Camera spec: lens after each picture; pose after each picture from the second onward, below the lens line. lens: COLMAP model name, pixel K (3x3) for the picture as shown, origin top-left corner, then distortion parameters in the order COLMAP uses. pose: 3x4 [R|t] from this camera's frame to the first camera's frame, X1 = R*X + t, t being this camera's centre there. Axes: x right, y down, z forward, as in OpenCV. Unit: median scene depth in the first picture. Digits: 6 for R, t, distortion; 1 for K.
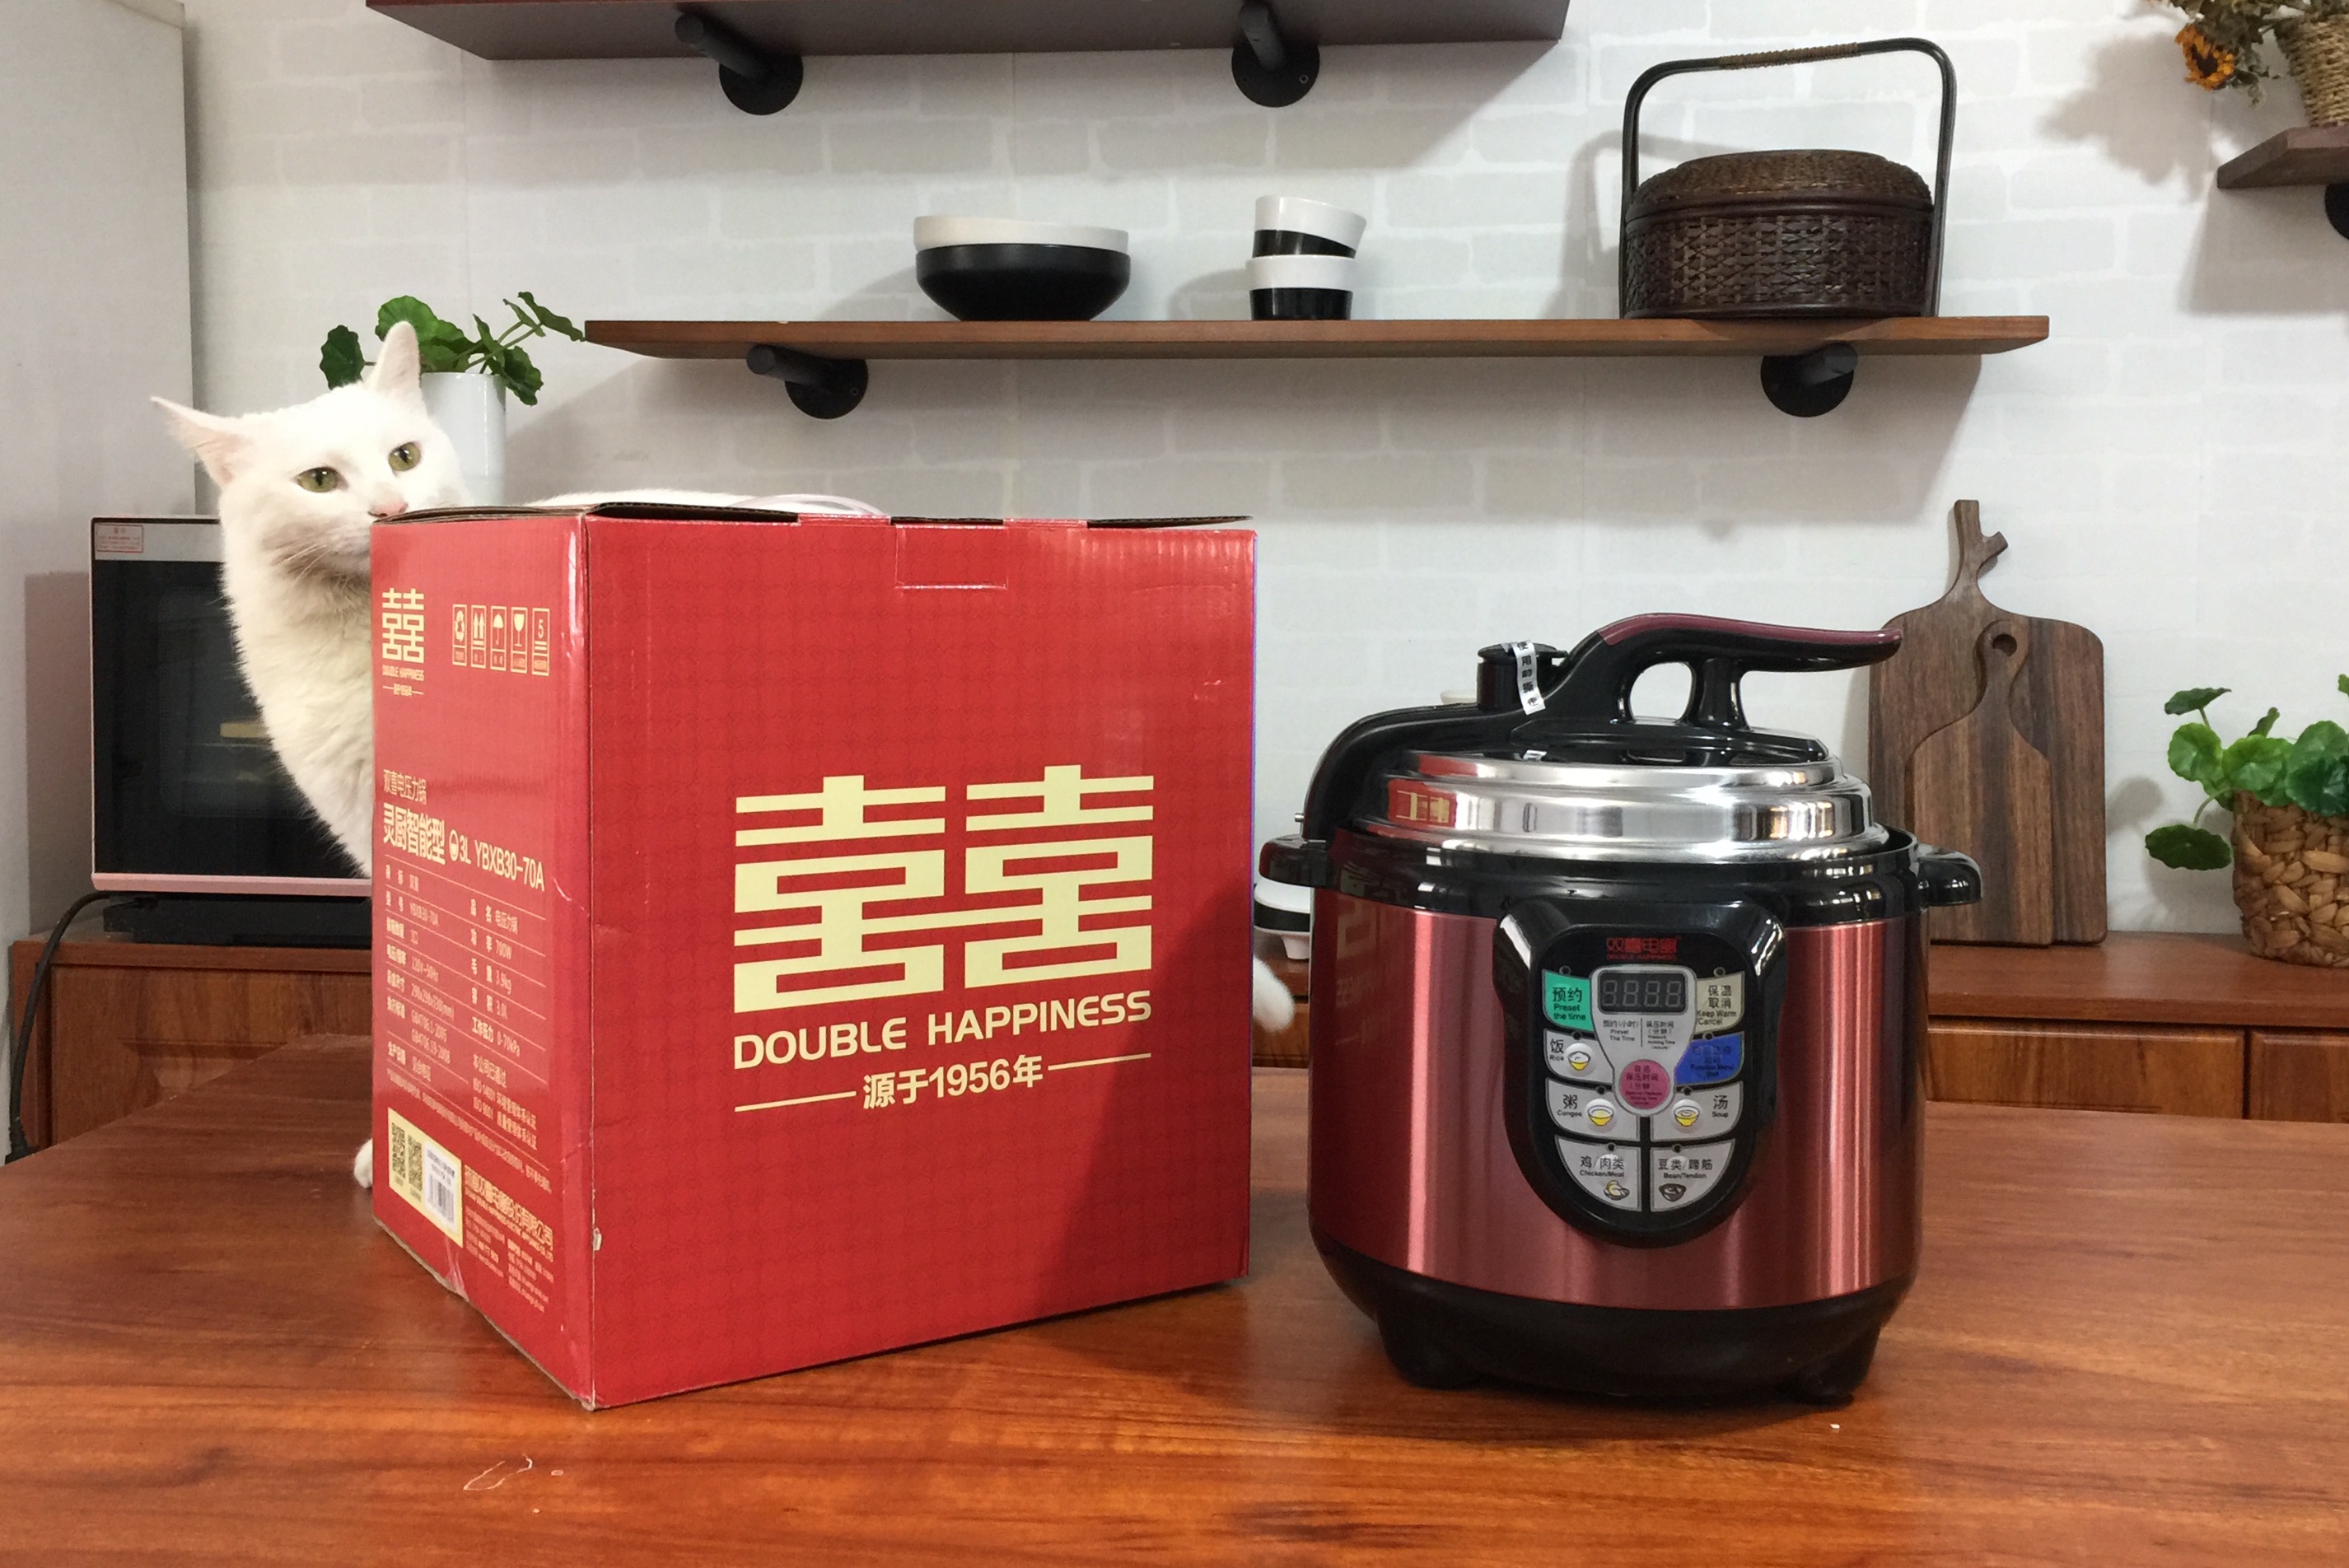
lens RADIAL K [[2366.4, 0, 1173.5], [0, 2366.4, 646.5], [0, 0, 1]] dist [0.061404, -0.030621]
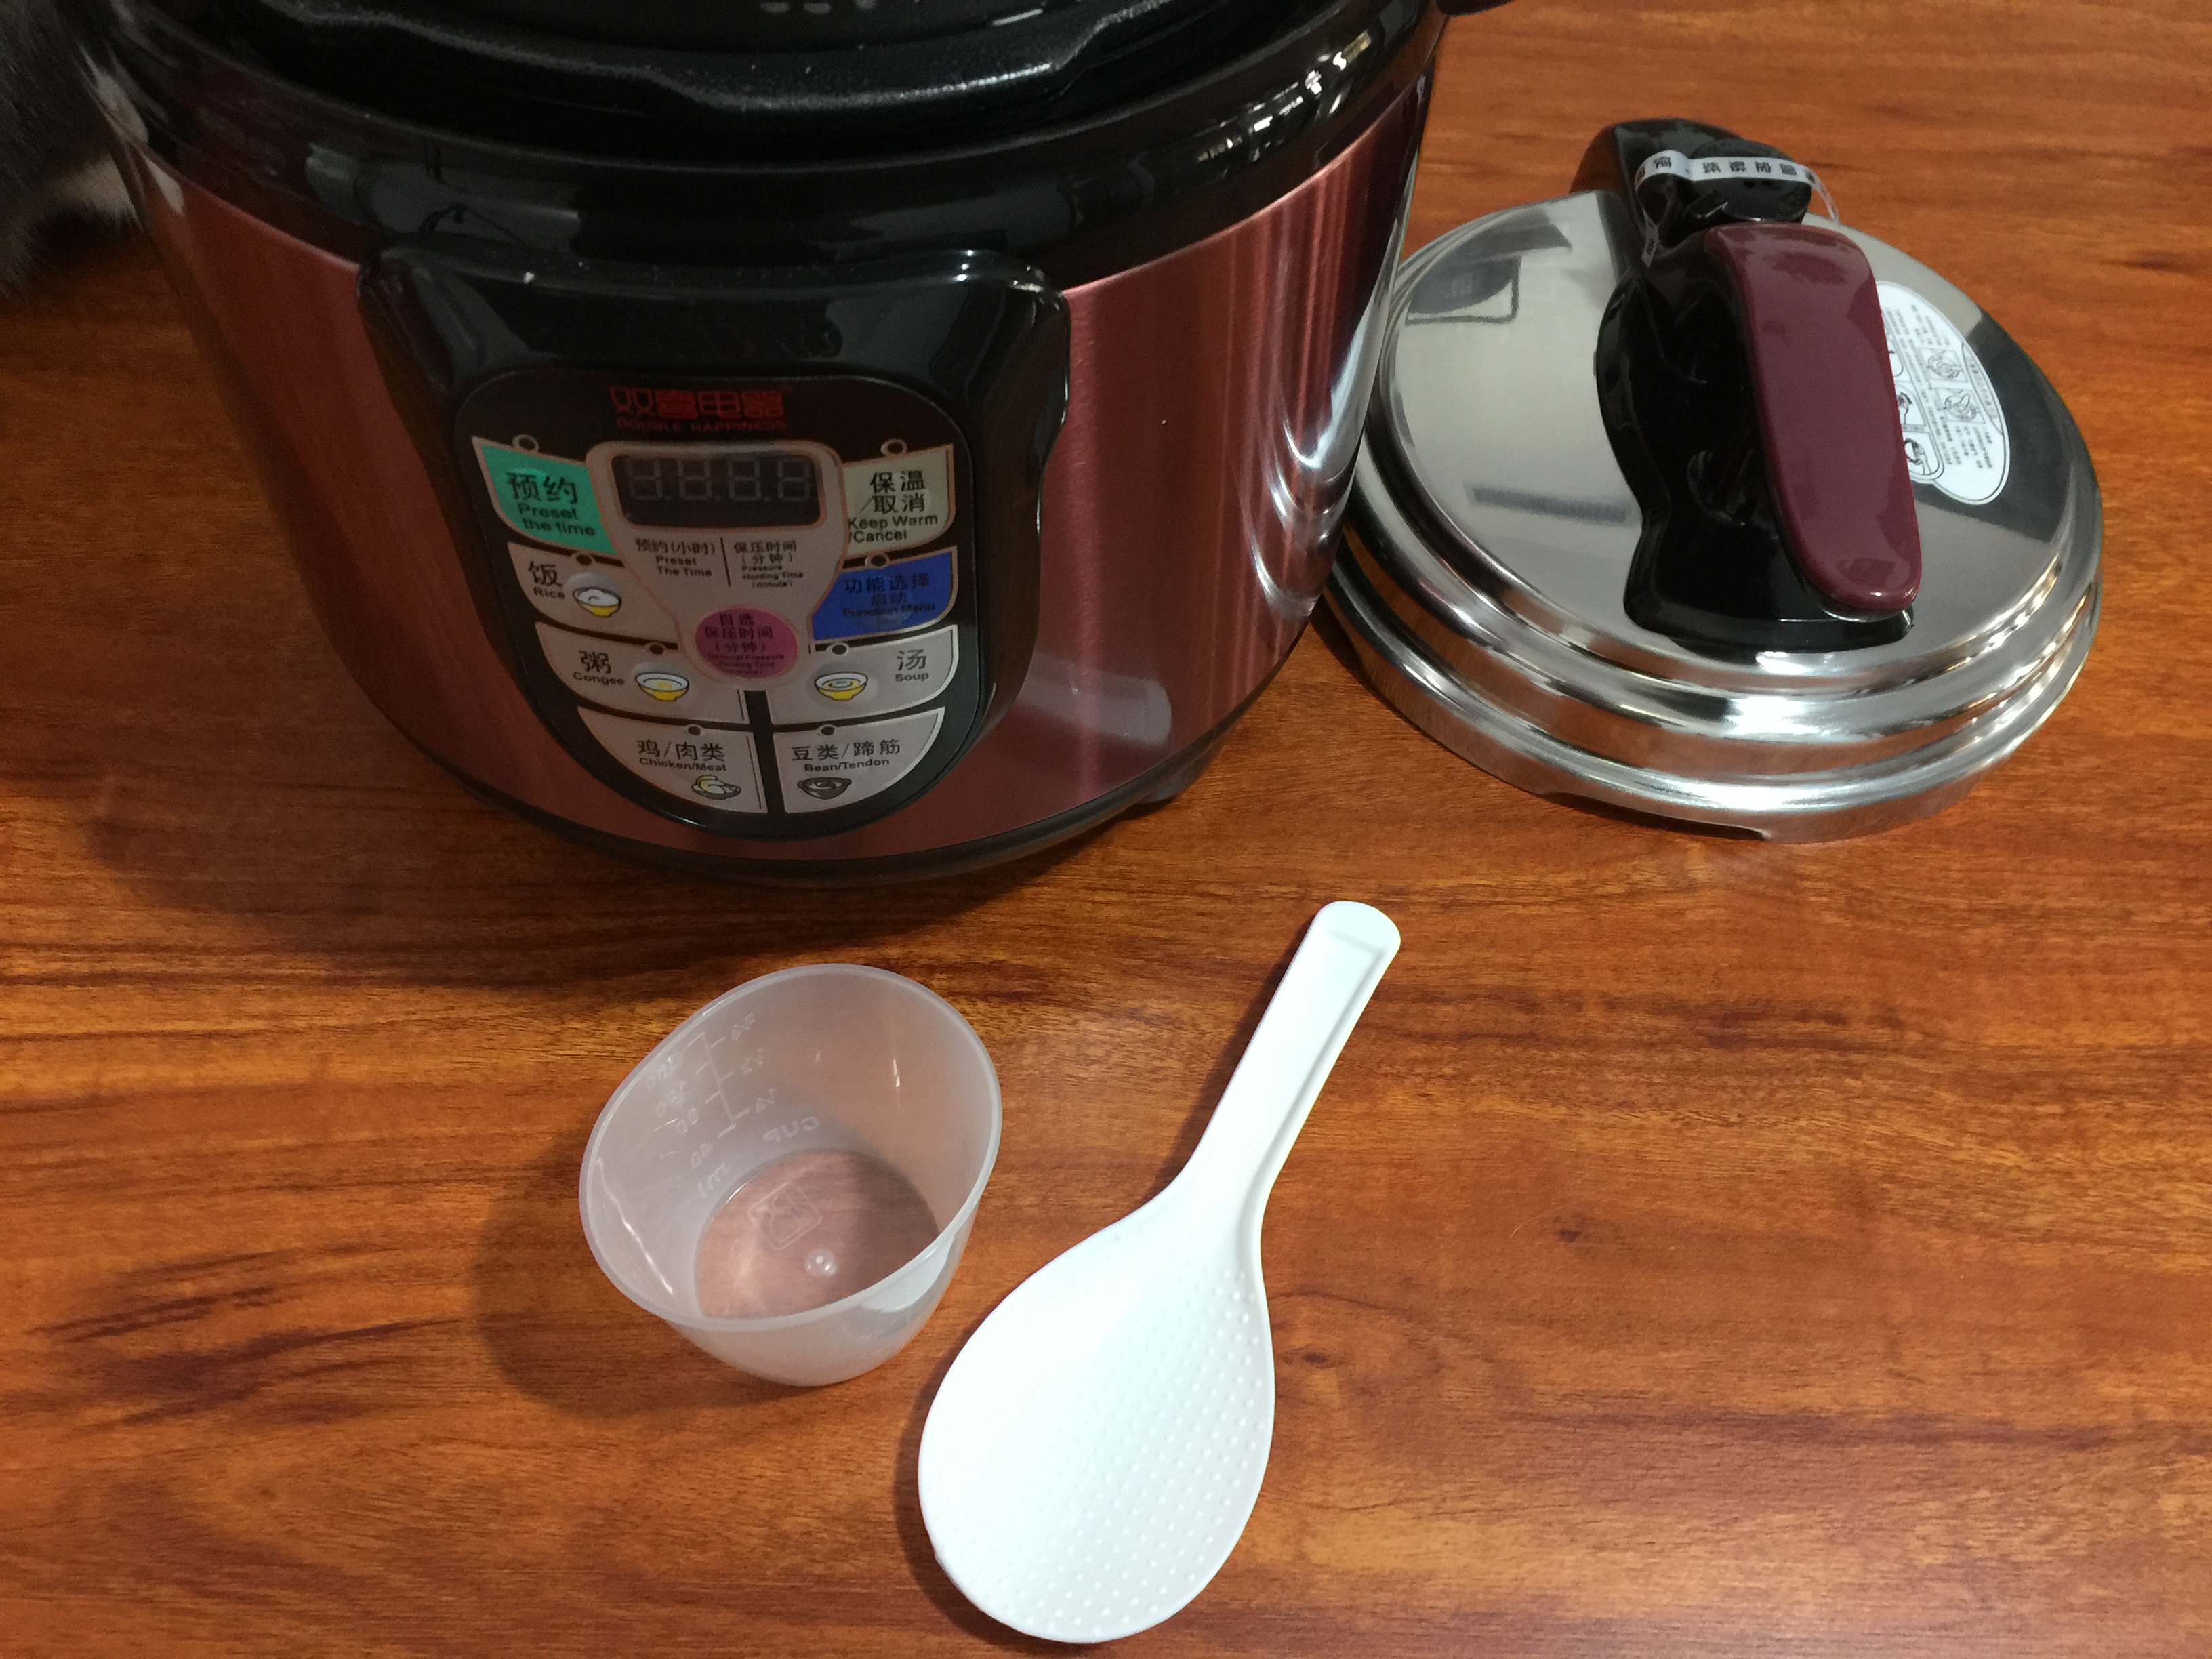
lens RADIAL K [[1922.6, 0, 1109.6], [0, 1922.6, 857.6], [0, 0, 1]] dist [0.095748, -0.125160]
pose [[0.993457, -0.070437, 0.089896, 0.210062], [-0.030763, 0.593006, 0.804611, -0.087336], [-0.109983, -0.802112, 0.586959, 0.667581]]
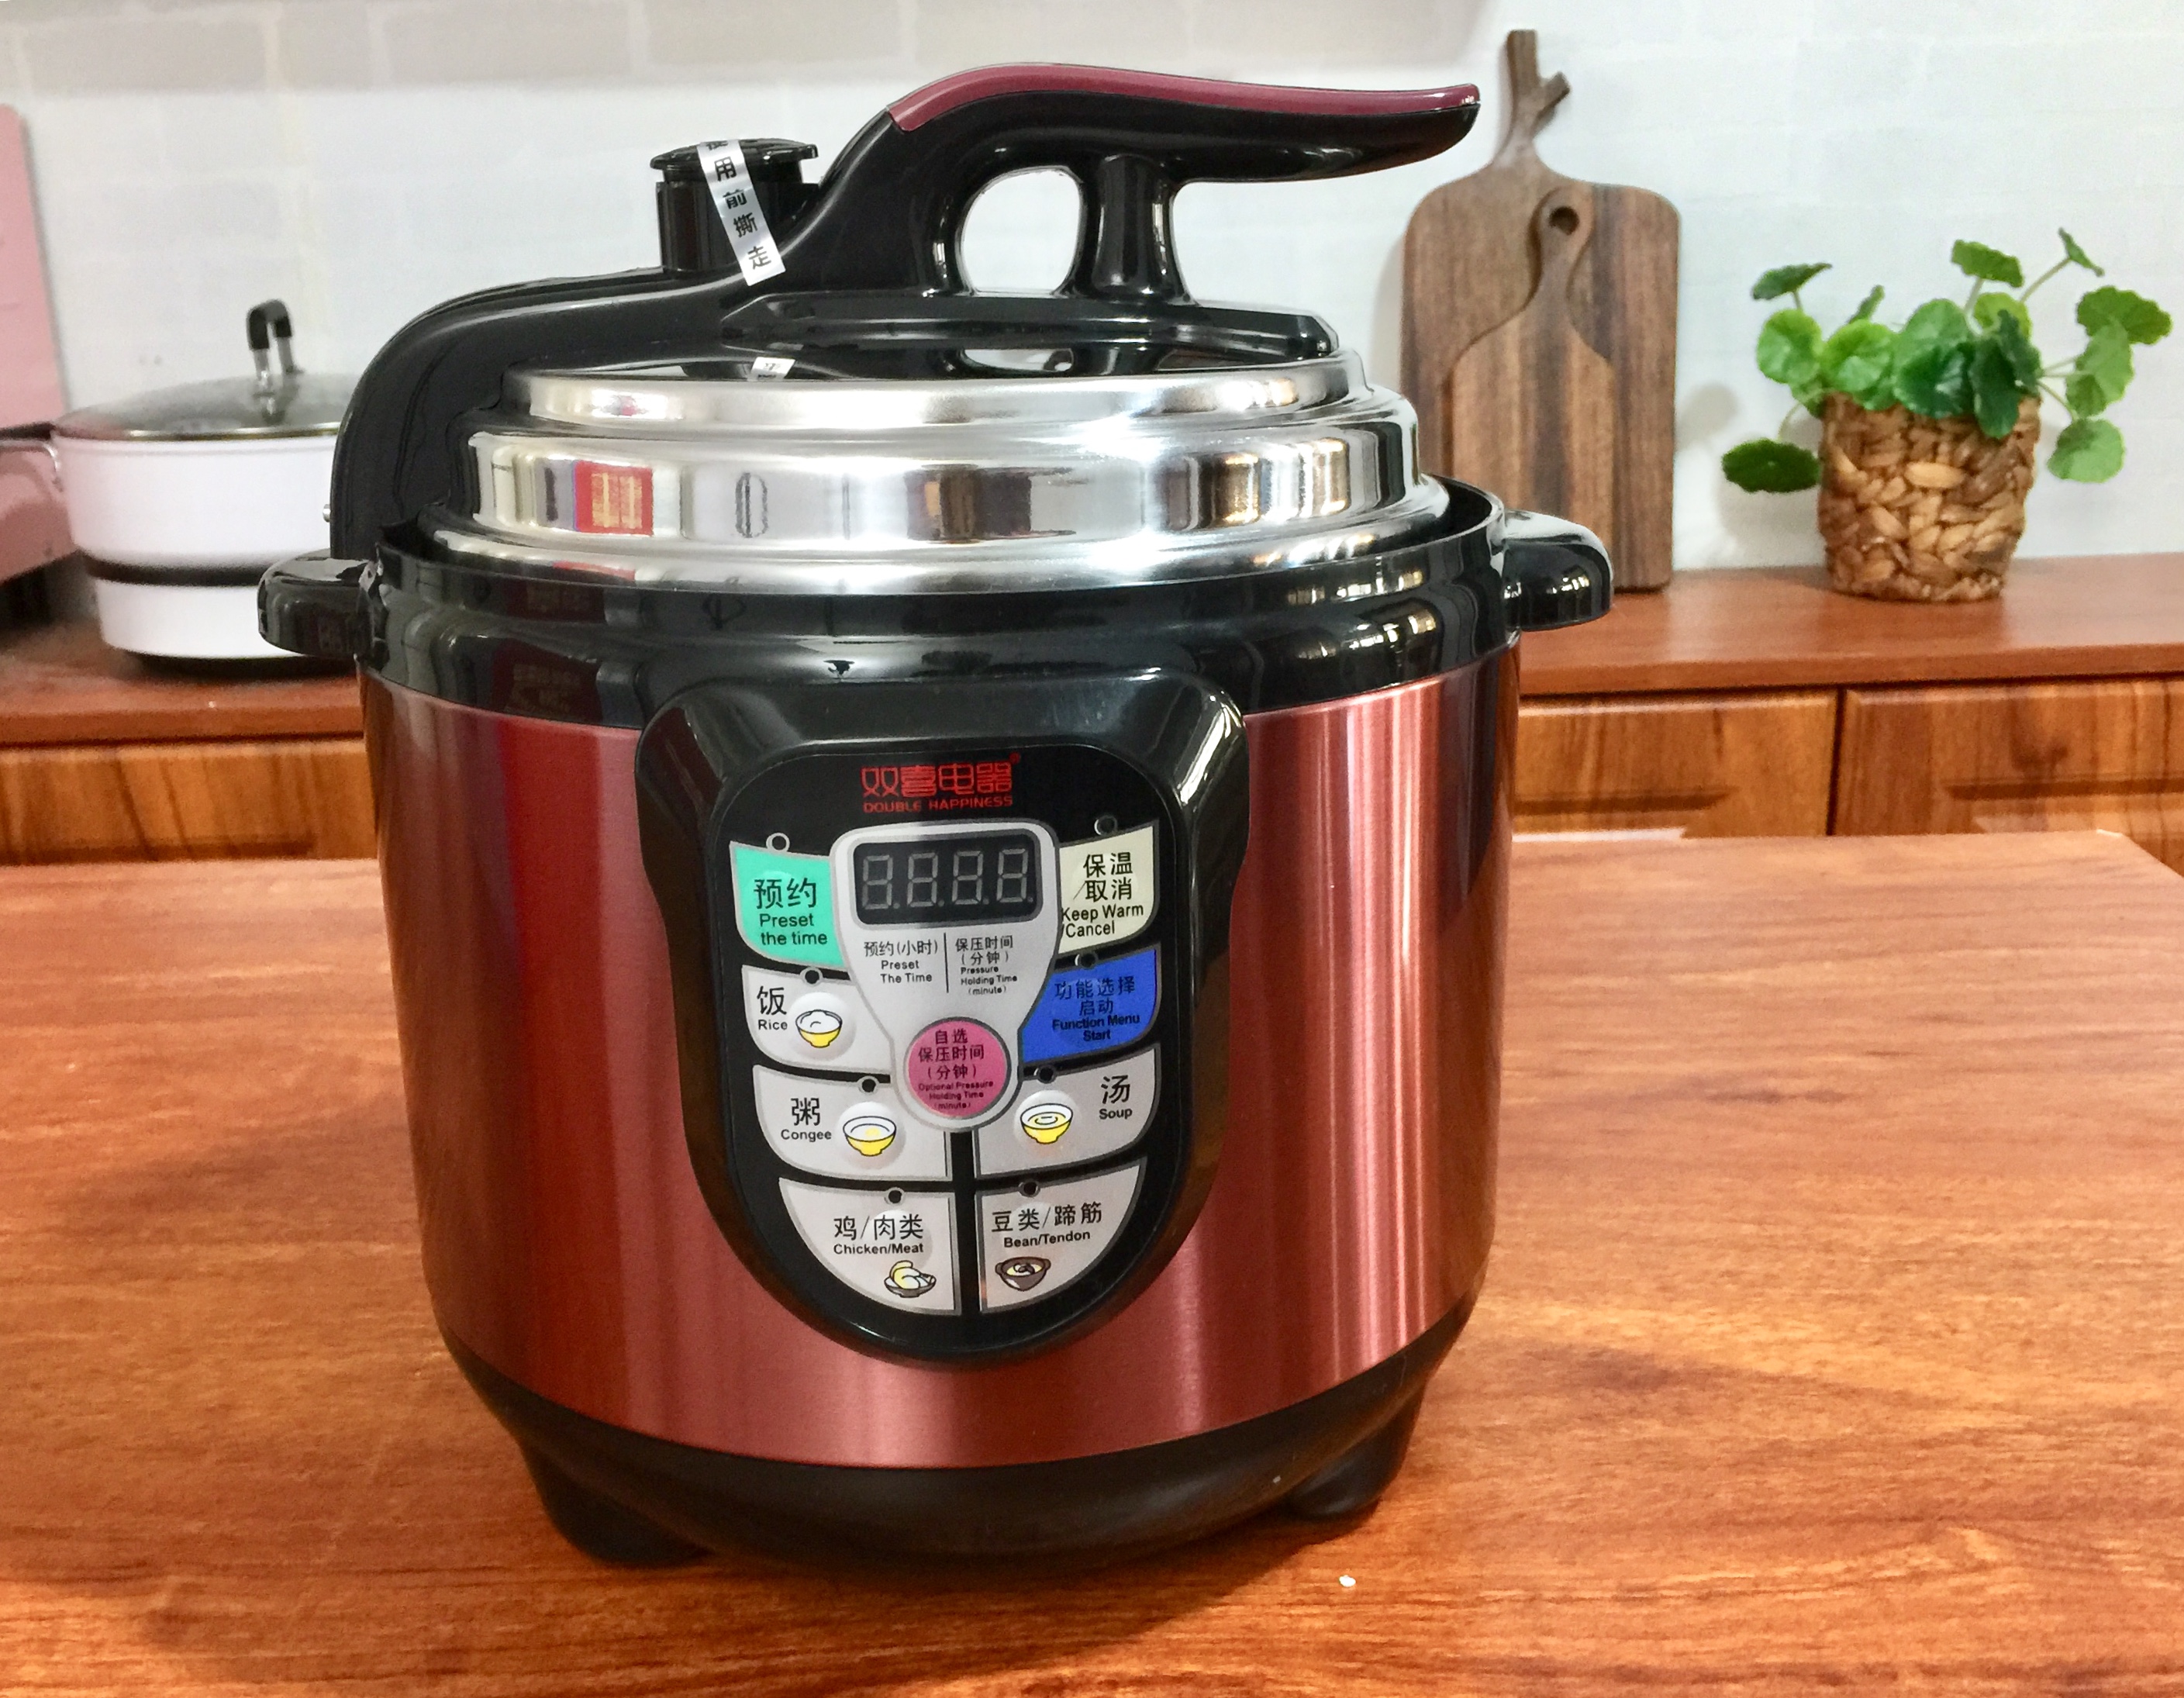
lens RADIAL K [[2232.7, 0, 1056.5], [0, 2232.7, 896.3], [0, 0, 1]] dist [0.062375, -0.040735]
pose [[0.989512, -0.072027, 0.125212, 0.149043], [0.037382, 0.964971, 0.259679, 0.033265], [-0.139530, -0.252274, 0.957543, 0.525350]]
